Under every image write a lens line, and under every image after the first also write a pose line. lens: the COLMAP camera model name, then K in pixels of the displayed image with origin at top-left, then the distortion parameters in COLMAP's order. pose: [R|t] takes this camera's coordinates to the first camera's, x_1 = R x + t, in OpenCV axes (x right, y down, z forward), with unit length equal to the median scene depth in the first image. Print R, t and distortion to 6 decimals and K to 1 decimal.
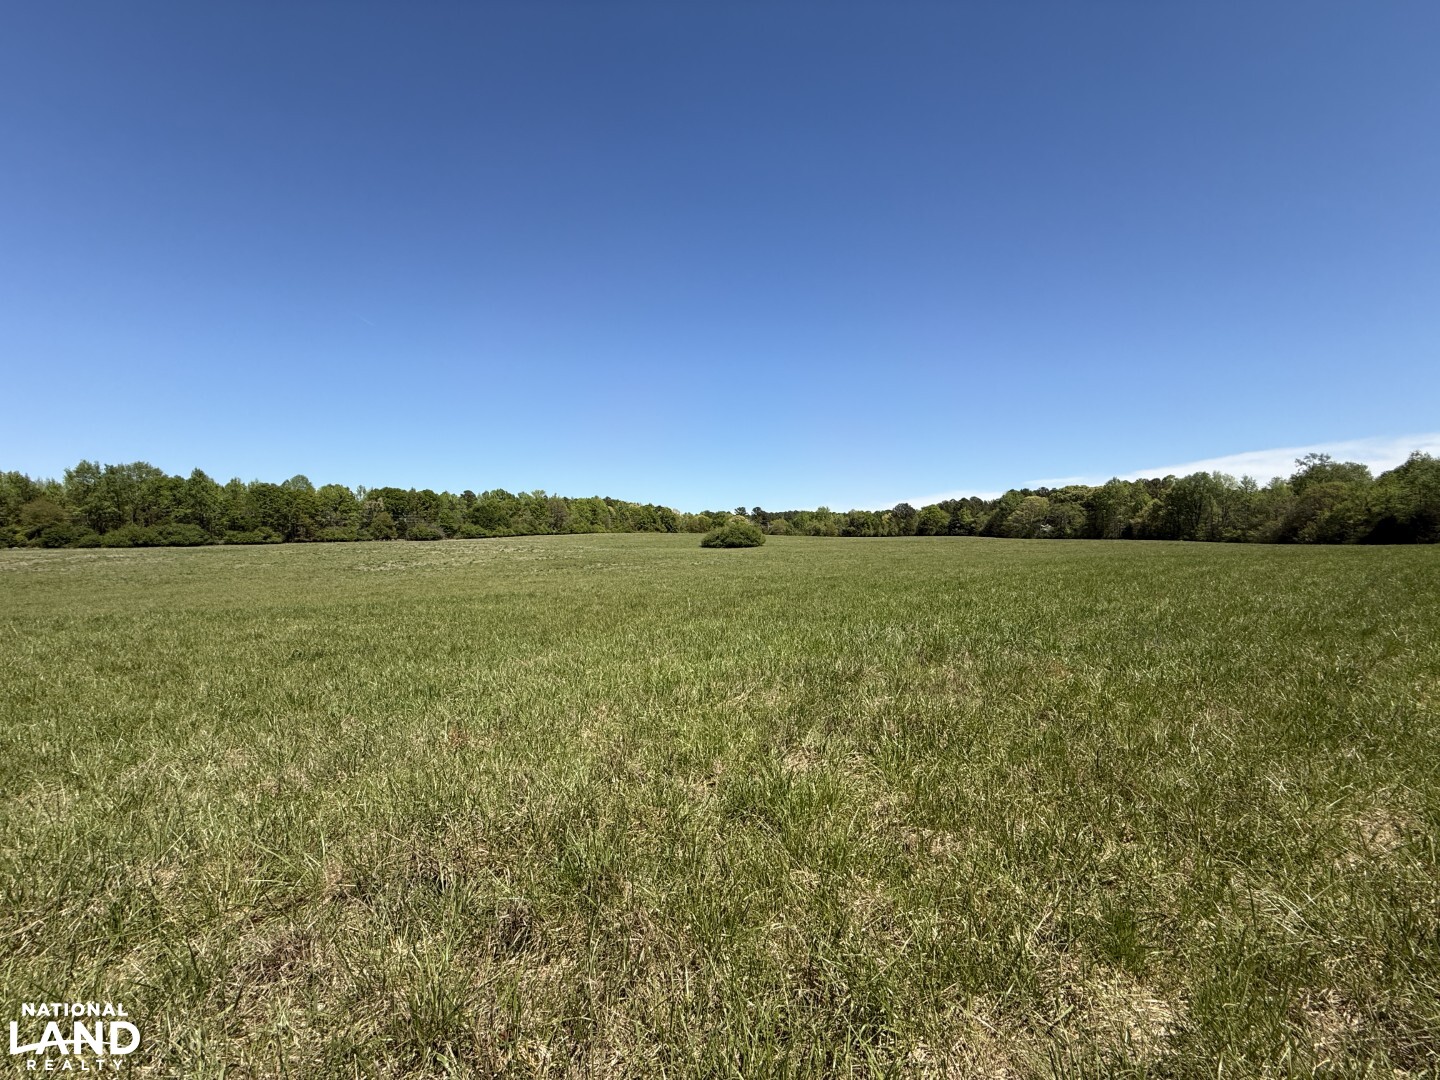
lens RADIAL K [[567.1, 0, 716.1], [0, 567.1, 536.0], [0, 0, 1]] dist [-0.000404, 0.000041]
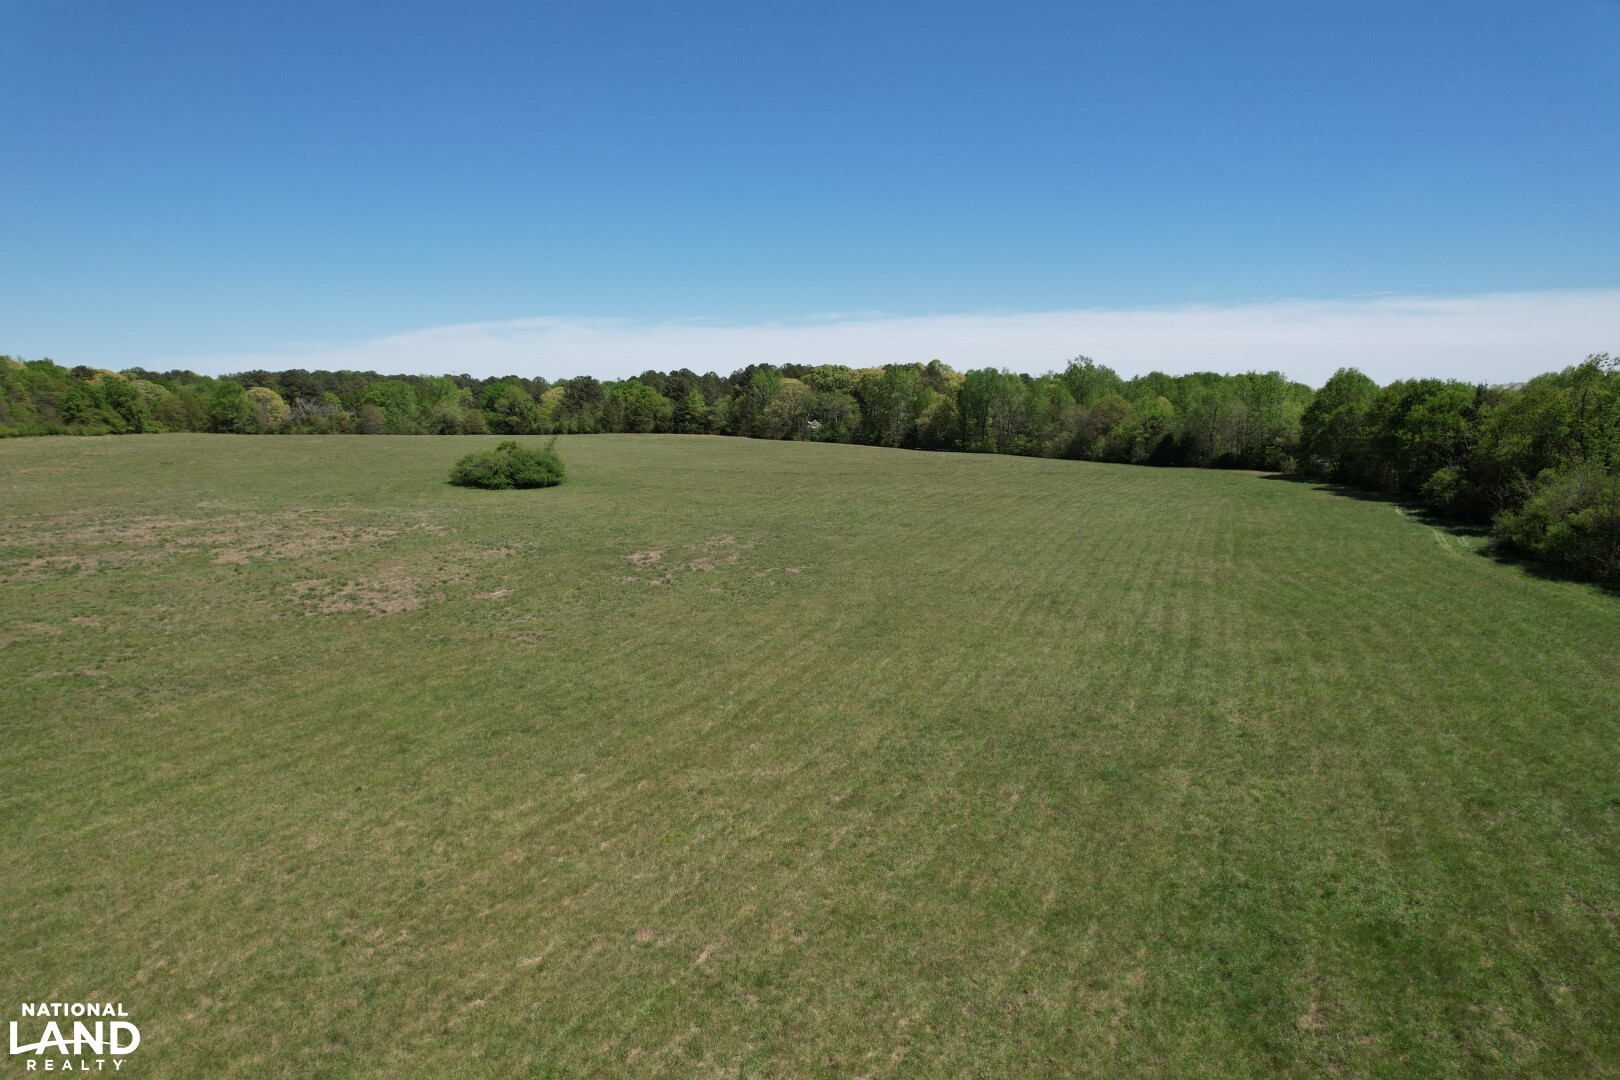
lens RADIAL K [[1033.0, 0, 799.9], [0, 1033.0, 547.1], [0, 0, 1]] dist [-0.016613, 0.001057]
pose [[0.782887, -0.082544, 0.616664, -0.286981], [-0.007884, 0.989764, 0.142495, -0.051701], [-0.622114, -0.116420, 0.774223, -0.049412]]
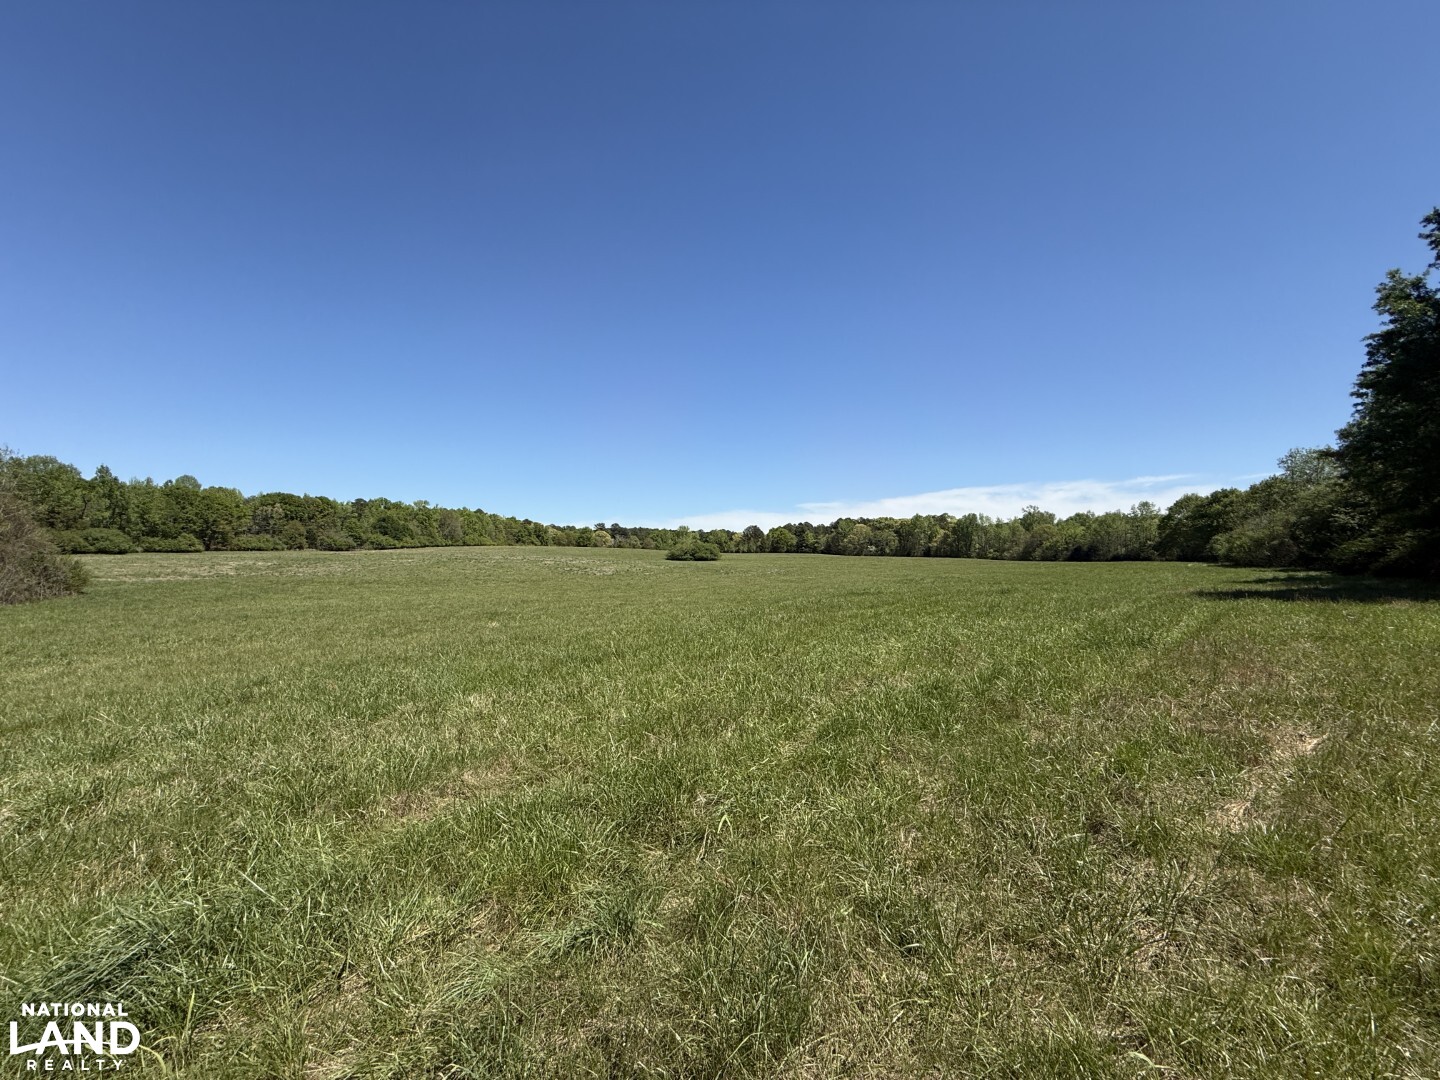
lens RADIAL K [[567.1, 0, 722.9], [0, 567.1, 542.7], [0, 0, 1]] dist [-0.000404, 0.000041]
pose [[0.928750, 0.020565, 0.370137, -0.252853], [-0.015317, 0.999736, -0.017110, 0.000729], [-0.370391, 0.010222, 0.928820, -0.120582]]
